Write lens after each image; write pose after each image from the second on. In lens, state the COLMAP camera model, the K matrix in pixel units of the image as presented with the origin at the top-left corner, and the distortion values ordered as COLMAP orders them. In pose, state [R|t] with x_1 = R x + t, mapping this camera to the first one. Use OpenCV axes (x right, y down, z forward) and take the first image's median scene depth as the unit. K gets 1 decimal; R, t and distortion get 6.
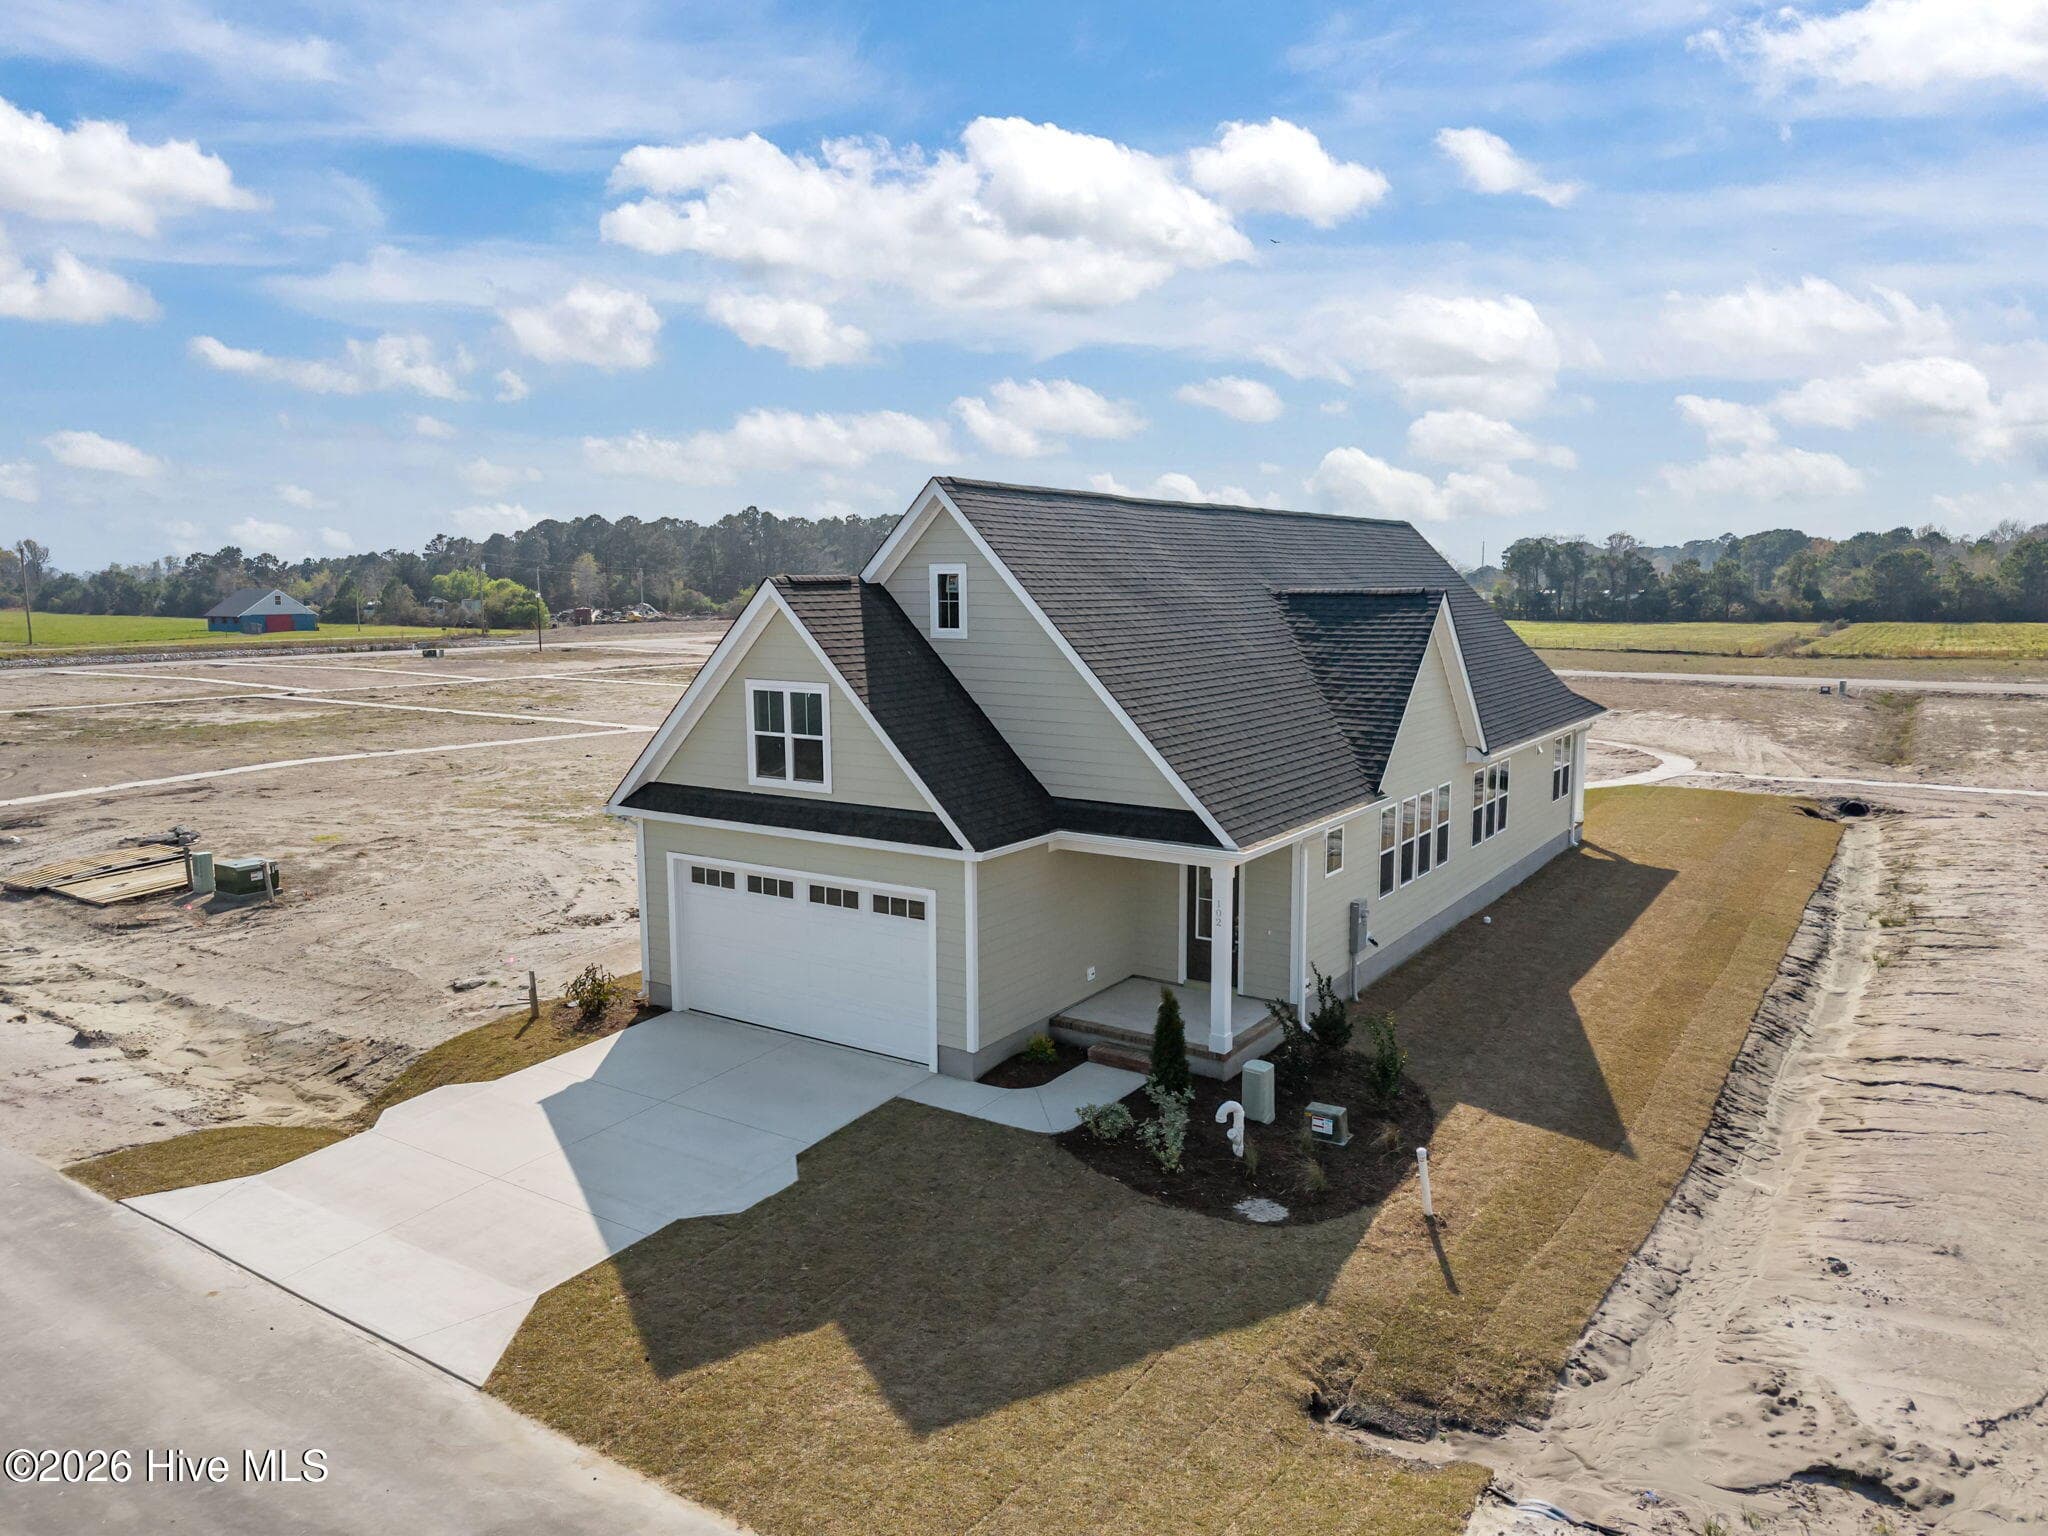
lens RADIAL K [[1392.0, 0, 1028.8], [0, 1392.0, 764.6], [0, 0, 1]] dist [-0.000859, -0.000595]
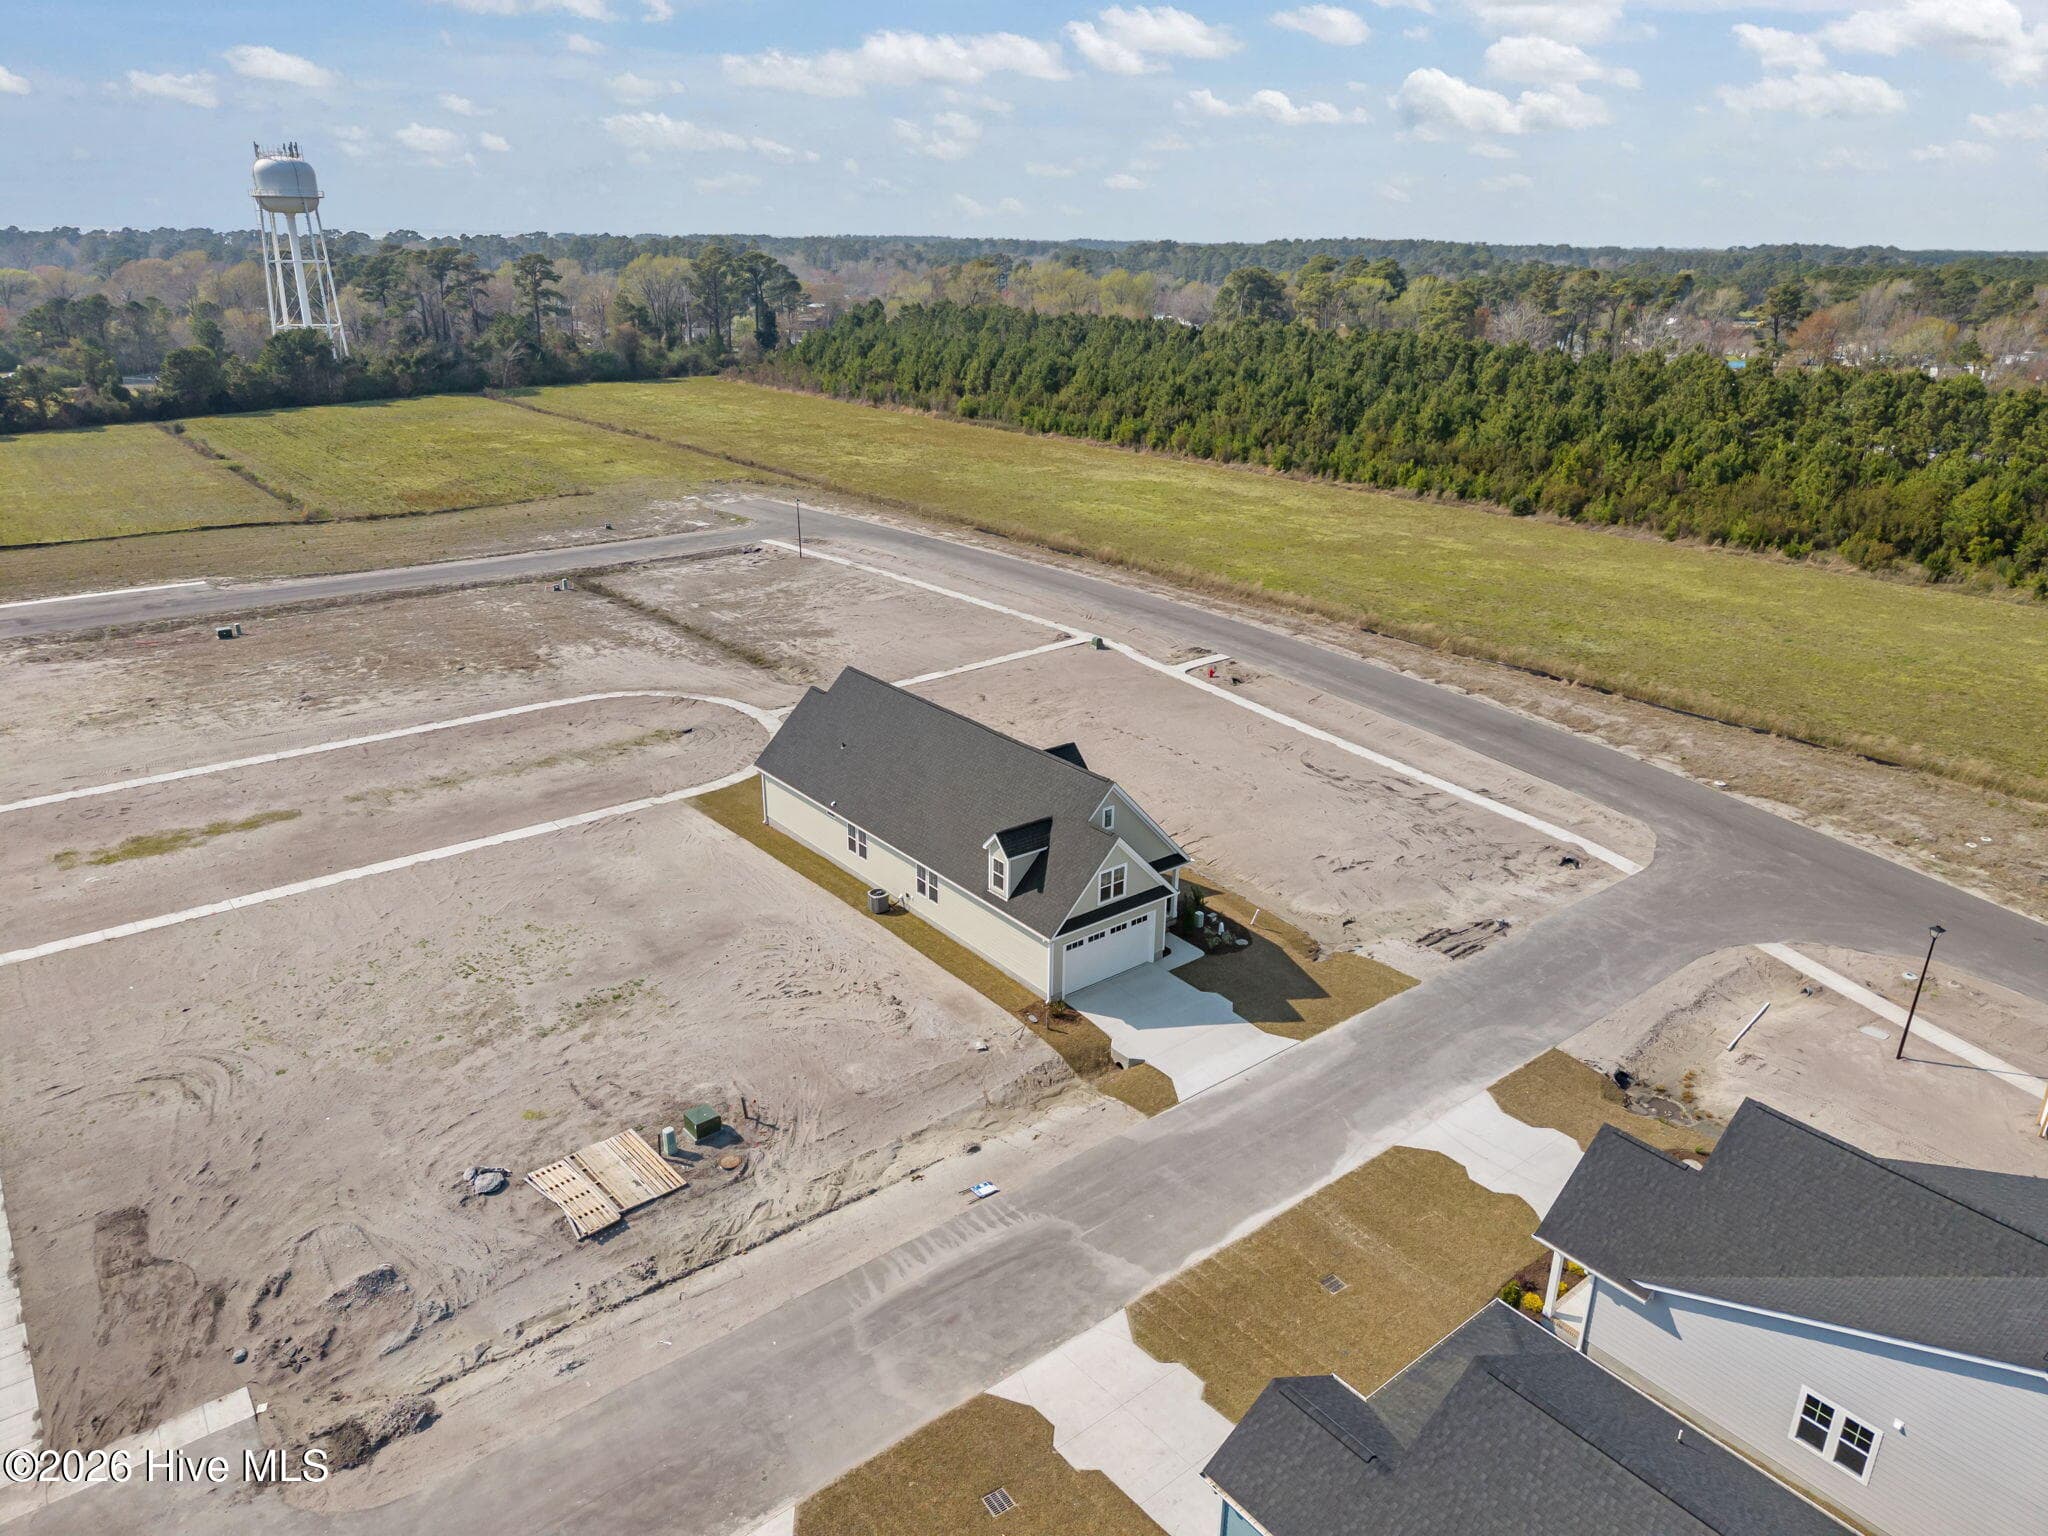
lens RADIAL K [[1350.5, 0, 1019.8], [0, 1350.5, 766.0], [0, 0, 1]] dist [0.061651, -0.084520]
pose [[0.305875, -0.336818, 0.890502, -2.620729], [0.113364, 0.941562, 0.317191, -1.152060], [-0.945298, 0.003930, 0.326184, 0.264444]]
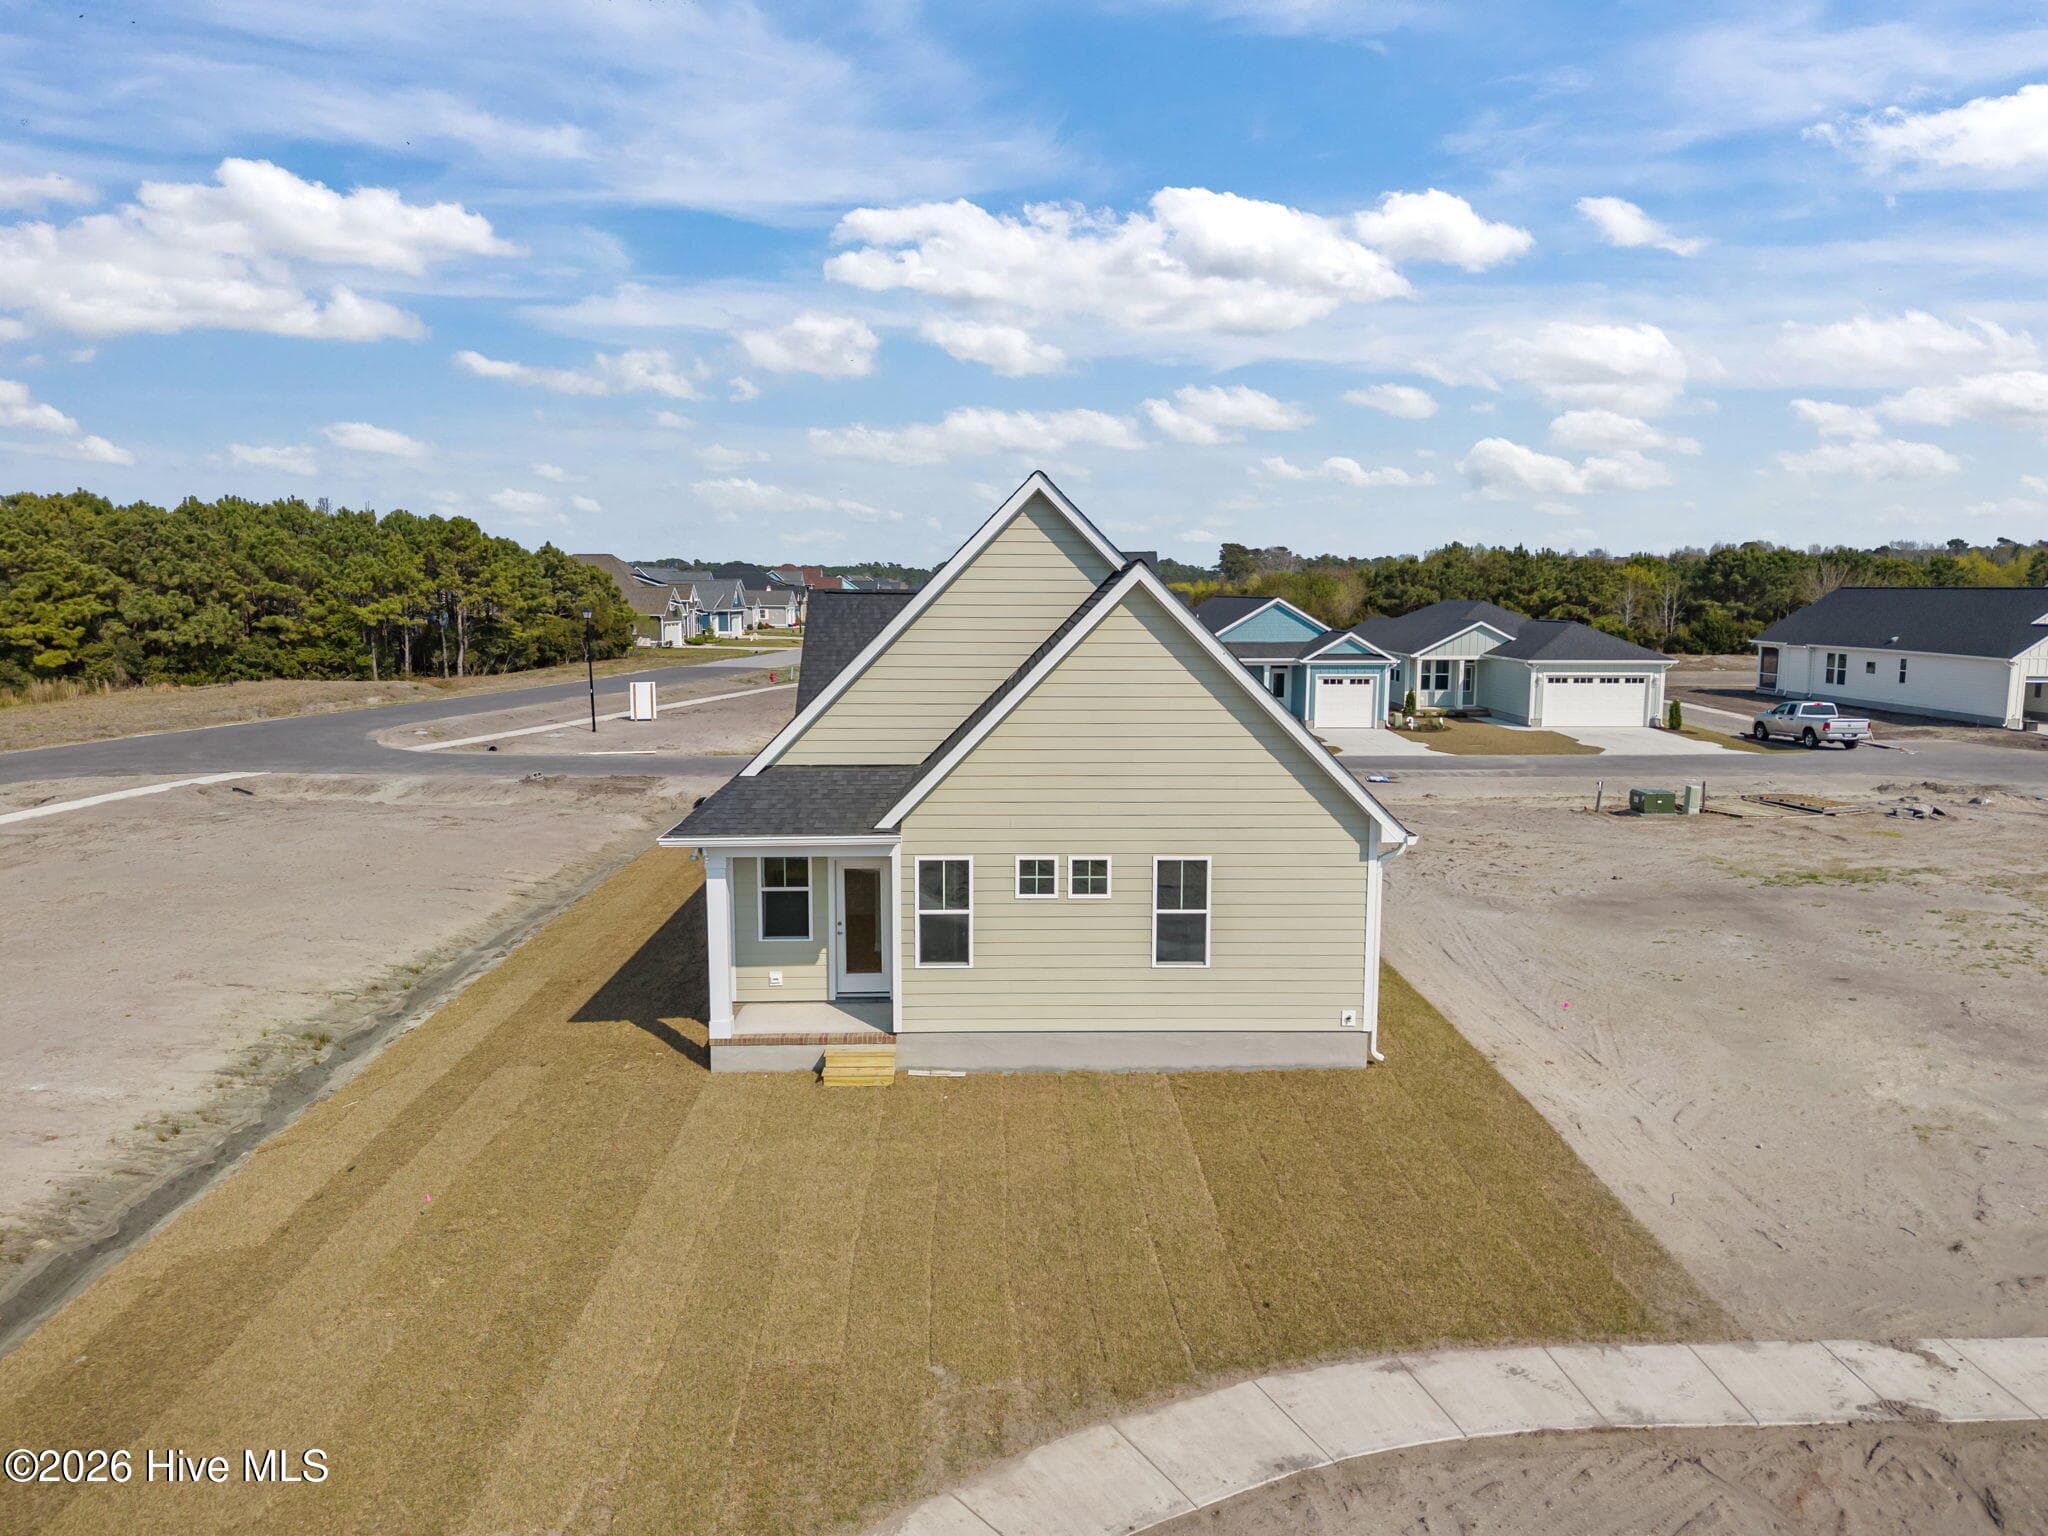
lens RADIAL K [[1376.2, 0, 1027.2], [0, 1376.2, 773.3], [0, 0, 1]] dist [0.025864, -0.027283]
pose [[-0.819868, 0.077090, -0.567339, 1.077274], [-0.076154, 0.967408, 0.241502, -0.350247], [0.567466, 0.241205, -0.787276, 2.667362]]
